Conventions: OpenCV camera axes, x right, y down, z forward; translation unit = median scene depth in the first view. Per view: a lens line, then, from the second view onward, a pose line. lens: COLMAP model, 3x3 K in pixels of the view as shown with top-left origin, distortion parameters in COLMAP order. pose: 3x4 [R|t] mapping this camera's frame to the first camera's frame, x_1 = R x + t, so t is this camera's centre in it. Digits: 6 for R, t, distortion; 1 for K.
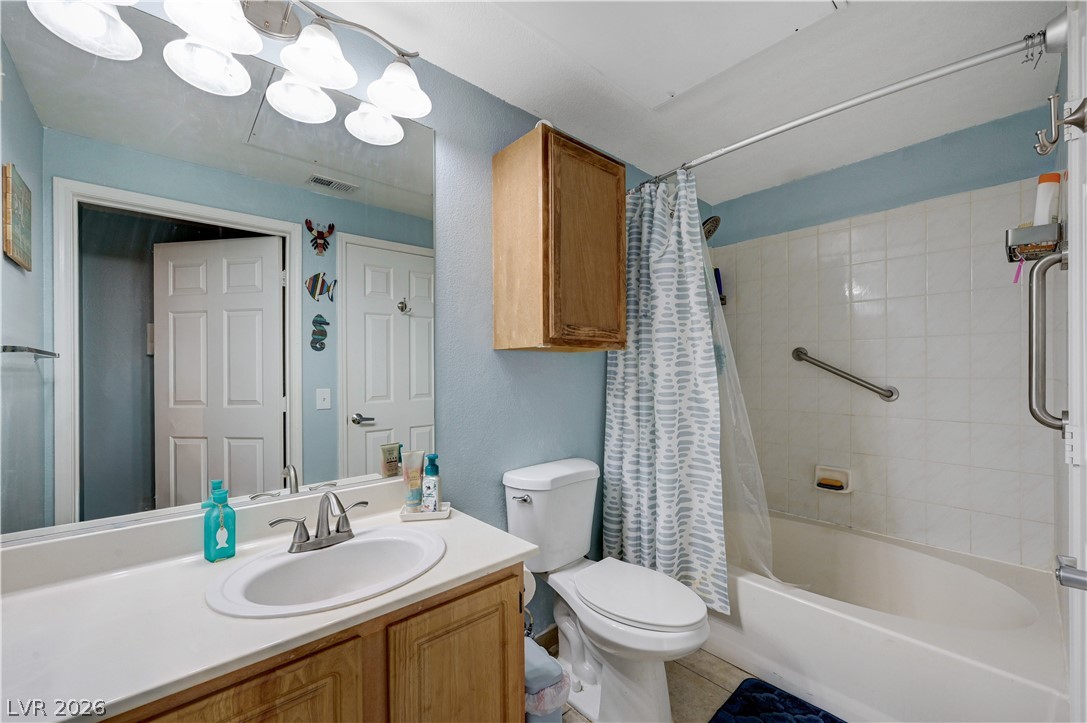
lens RADIAL K [[432.4, 0, 549.4], [0, 432.4, 370.9], [0, 0, 1]] dist [-0.002500, 0.001112]
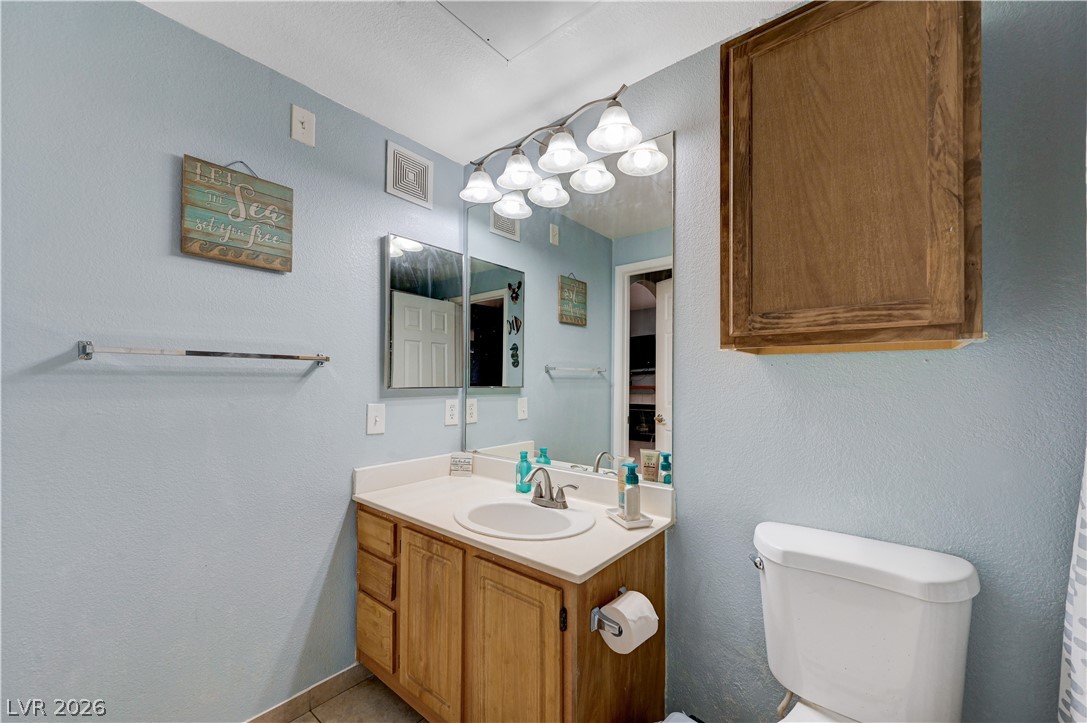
lens RADIAL K [[432.4, 0, 539.4], [0, 432.4, 370.1], [0, 0, 1]] dist [-0.002500, 0.001112]
pose [[0.139754, -0.012893, -0.990102, 0.854286], [-0.002301, 0.999908, -0.013345, -0.015824], [0.990184, 0.004143, 0.139711, 0.769349]]
